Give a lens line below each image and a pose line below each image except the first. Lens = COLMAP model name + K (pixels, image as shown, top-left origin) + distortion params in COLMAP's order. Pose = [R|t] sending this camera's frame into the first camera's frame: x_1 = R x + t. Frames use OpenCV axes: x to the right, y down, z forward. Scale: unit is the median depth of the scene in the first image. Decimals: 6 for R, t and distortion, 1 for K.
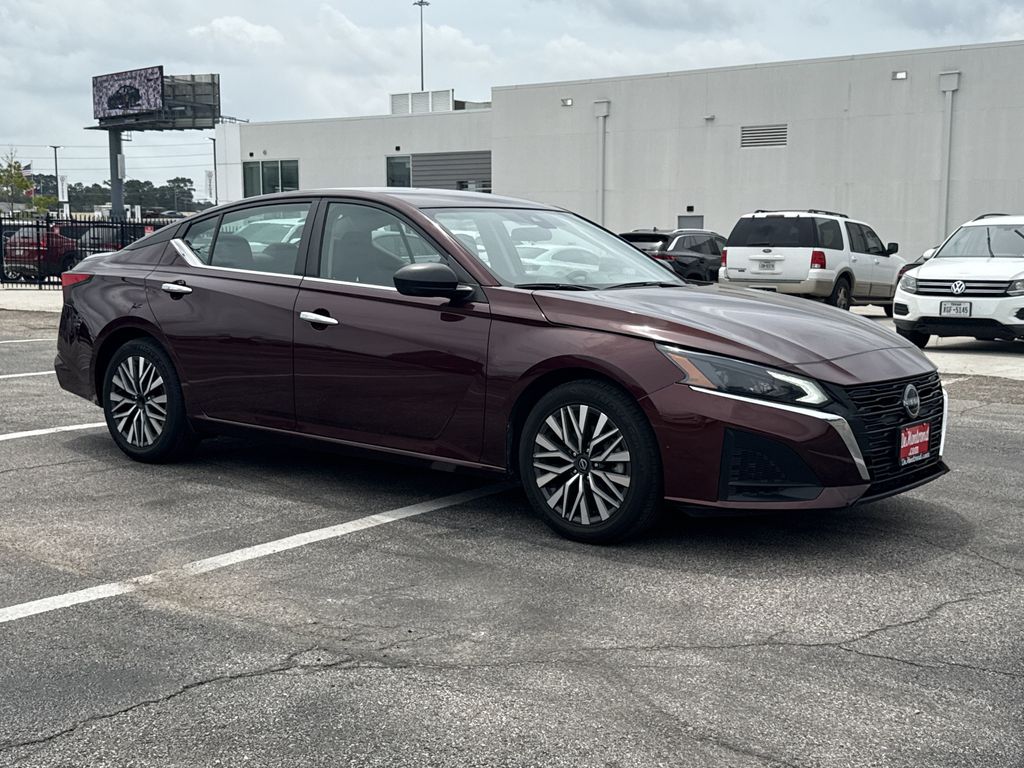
lens RADIAL K [[1307.7, 0, 512.0], [0, 1307.7, 384.0], [0, 0, 1]] dist [0.121319, -0.051488]
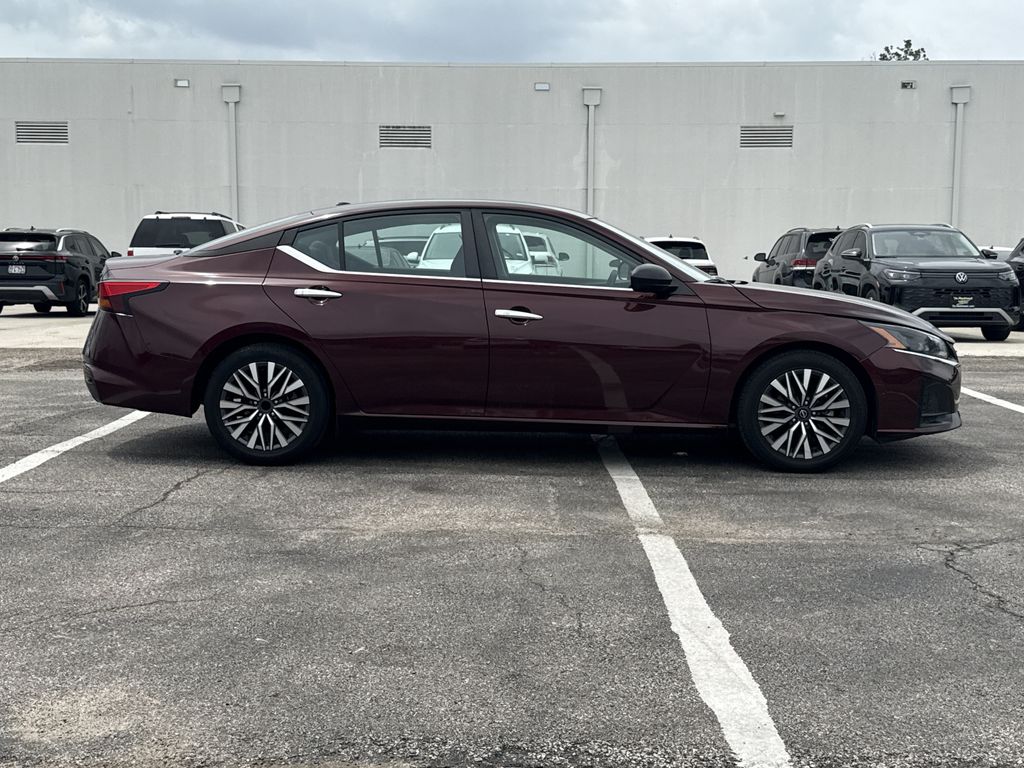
lens RADIAL K [[1307.7, 0, 512.0], [0, 1307.7, 384.0], [0, 0, 1]] dist [0.121319, -0.051488]
pose [[0.805793, -0.066255, 0.588480, -0.790927], [0.066133, 0.997574, 0.021759, -0.014318], [-0.588494, 0.021384, 0.808219, 0.078172]]
